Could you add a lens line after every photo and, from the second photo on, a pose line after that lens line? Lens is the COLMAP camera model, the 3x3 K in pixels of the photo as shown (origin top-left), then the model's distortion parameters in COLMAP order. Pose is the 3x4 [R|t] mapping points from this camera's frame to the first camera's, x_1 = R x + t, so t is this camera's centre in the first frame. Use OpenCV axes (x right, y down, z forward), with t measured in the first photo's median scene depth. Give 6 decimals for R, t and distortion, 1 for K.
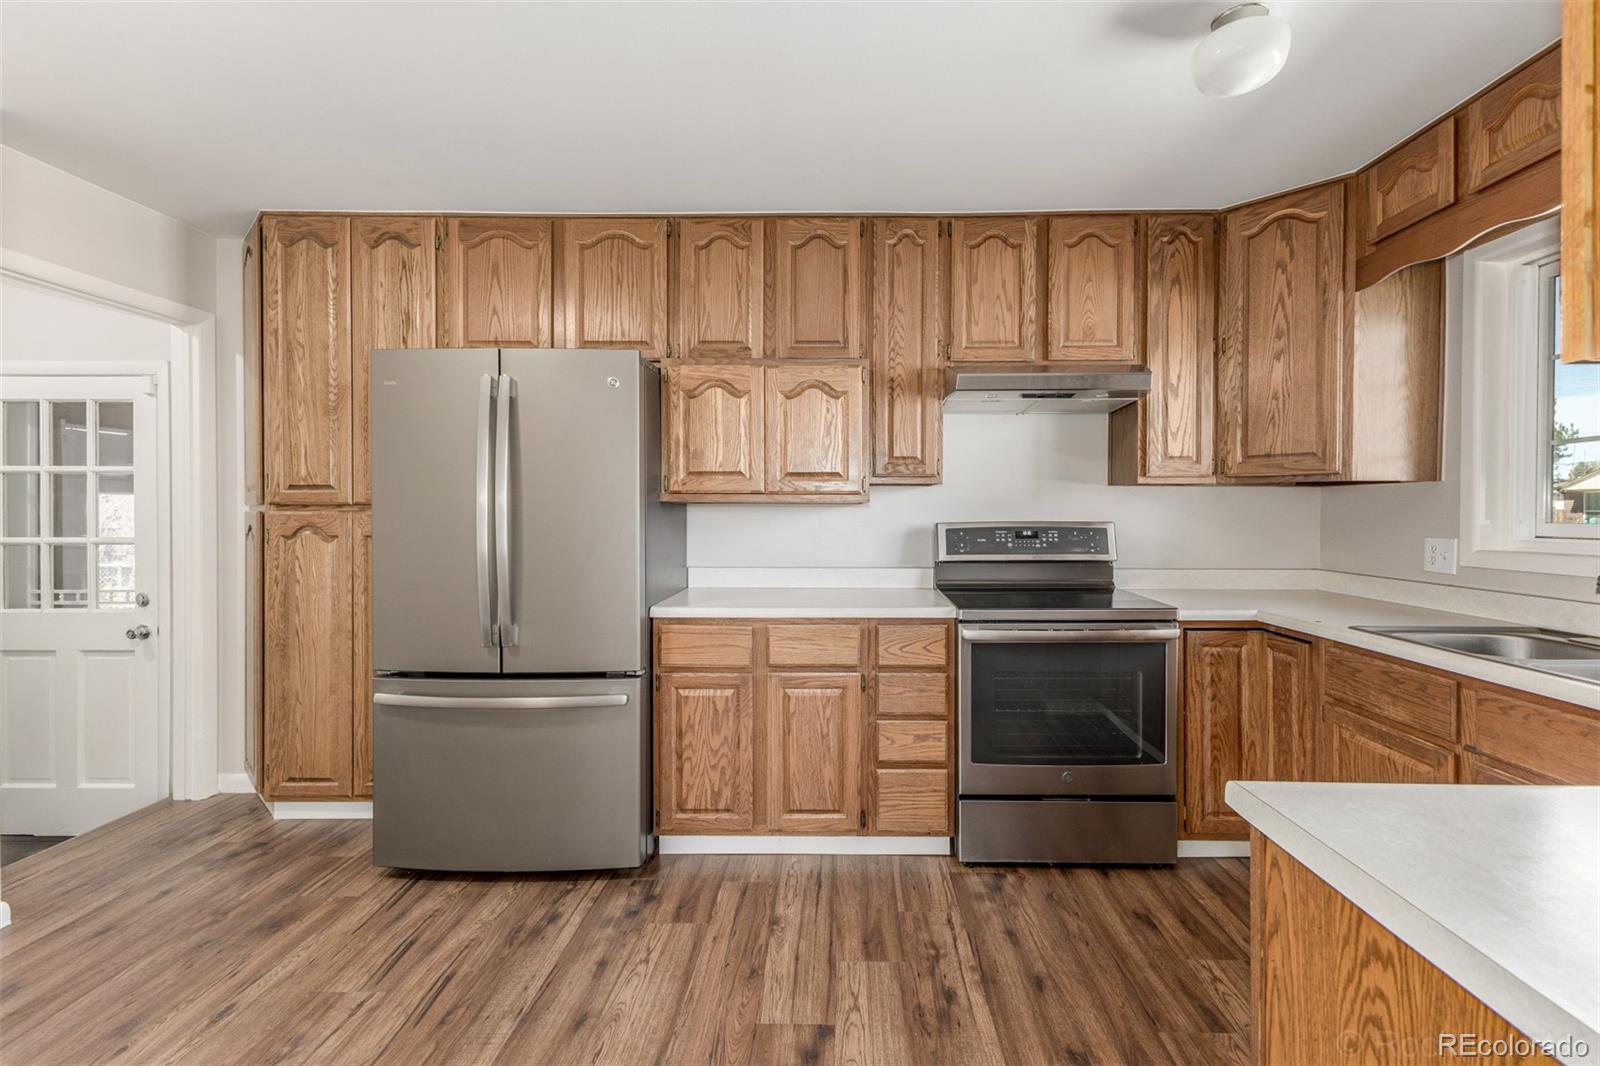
lens RADIAL K [[695.0, 0, 833.4], [0, 695.0, 506.6], [0, 0, 1]] dist [0.010583, -0.001744]
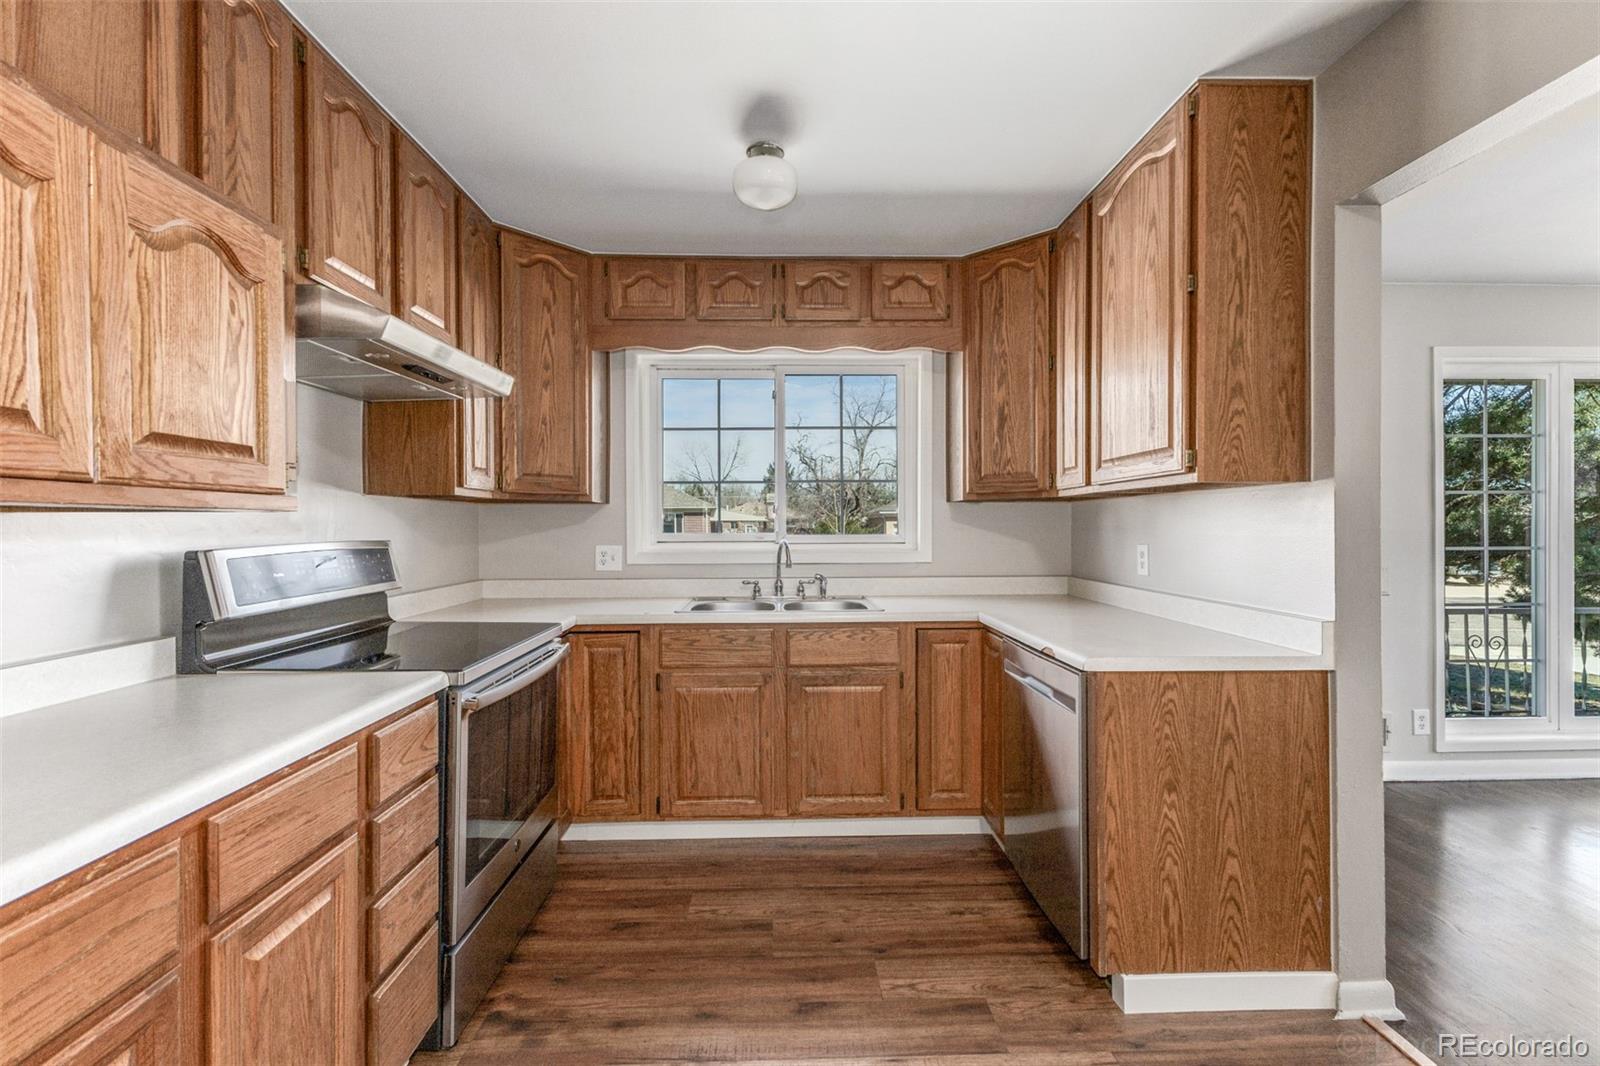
lens RADIAL K [[695.0, 0, 796.9], [0, 695.0, 521.8], [0, 0, 1]] dist [0.010583, -0.001744]
pose [[-0.039104, 0.003126, 0.999230, -0.505329], [-0.004509, 0.999984, -0.003305, 0.001374], [-0.999225, -0.004635, -0.039090, 0.683855]]
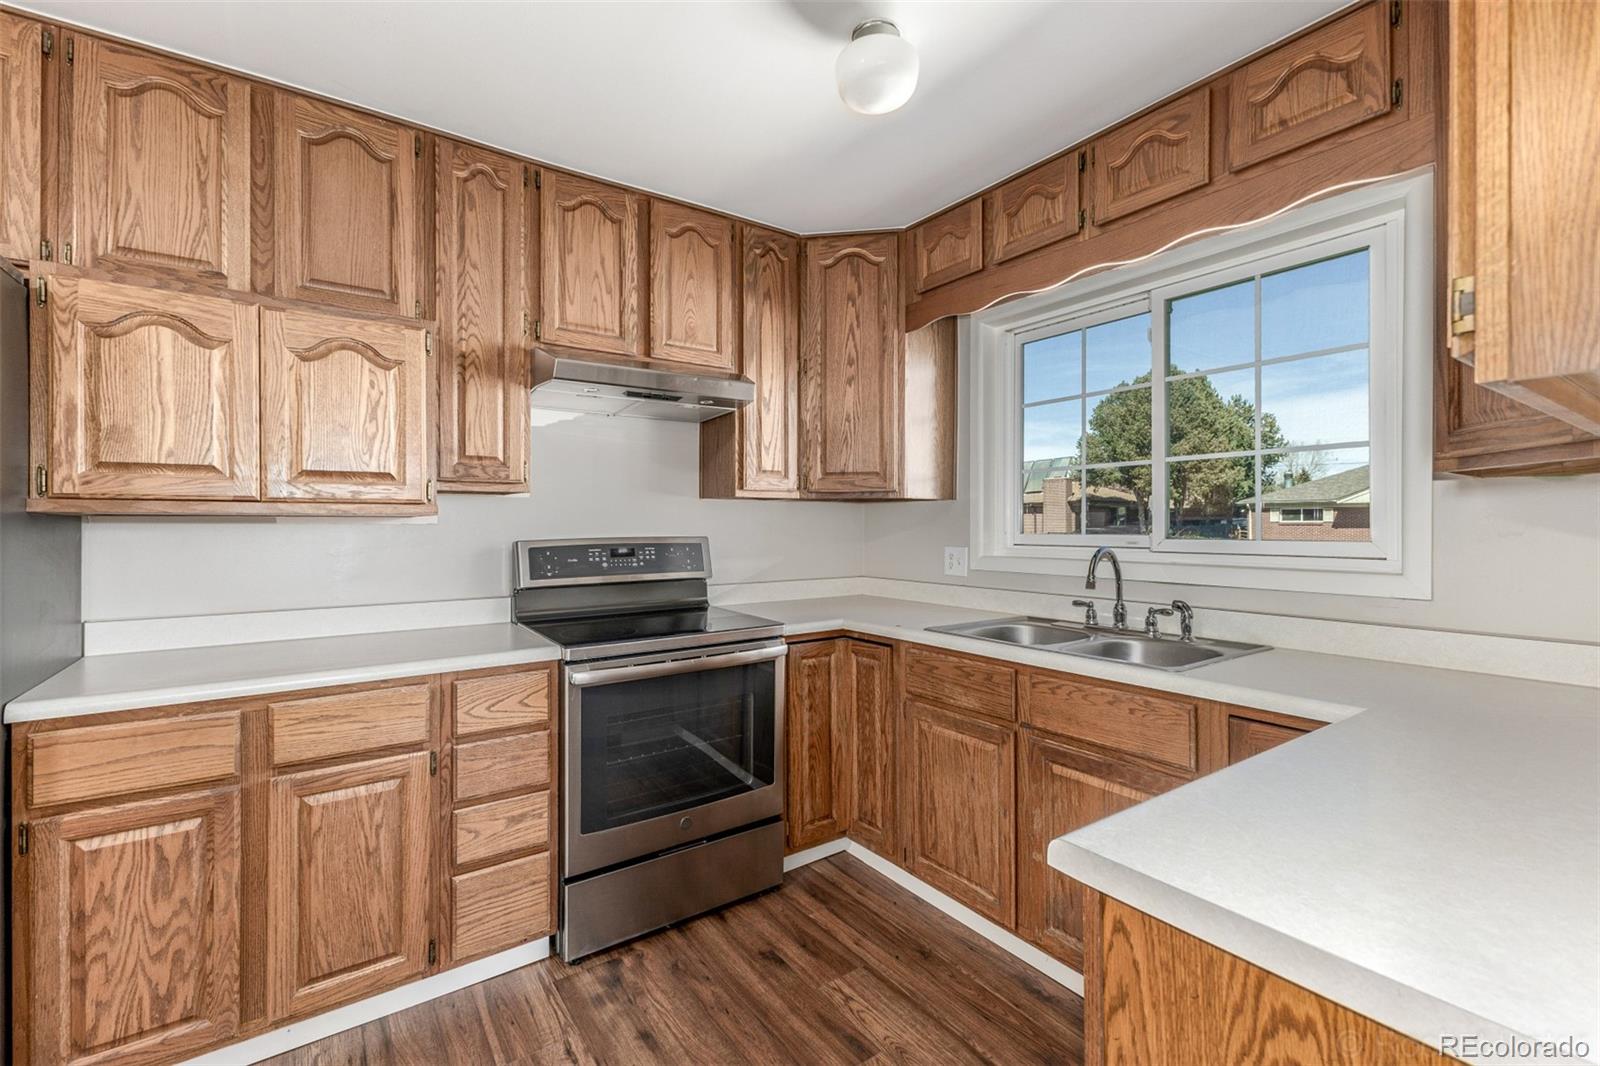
lens RADIAL K [[695.0, 0, 770.7], [0, 695.0, 517.6], [0, 0, 1]] dist [0.010583, -0.001744]
pose [[0.817270, 0.002090, 0.576252, -0.089382], [-0.000479, 0.999996, -0.002948, -0.001801], [-0.576255, 0.002133, 0.817267, 0.200278]]
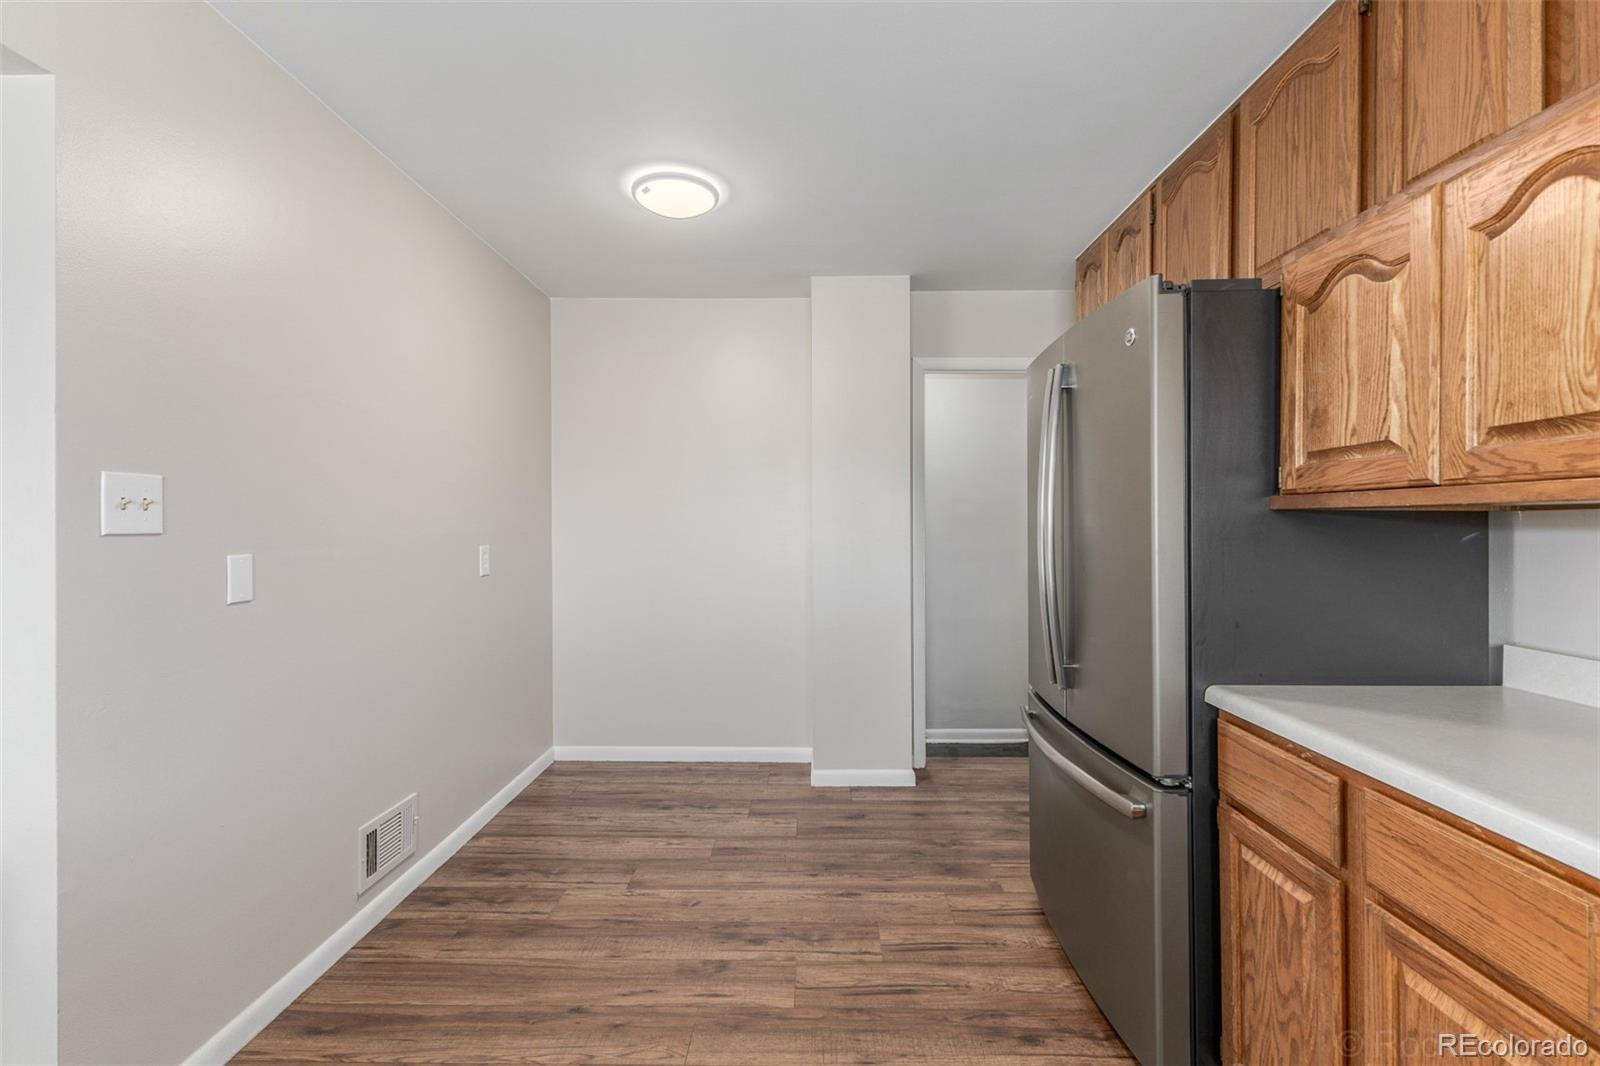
lens RADIAL K [[695.0, 0, 808.1], [0, 695.0, 523.5], [0, 0, 1]] dist [0.010583, -0.001744]
pose [[0.003113, -0.002853, -0.999991, 0.342732], [0.003547, 0.999990, -0.002842, 0.004458], [0.999989, -0.003538, 0.003123, 0.650198]]
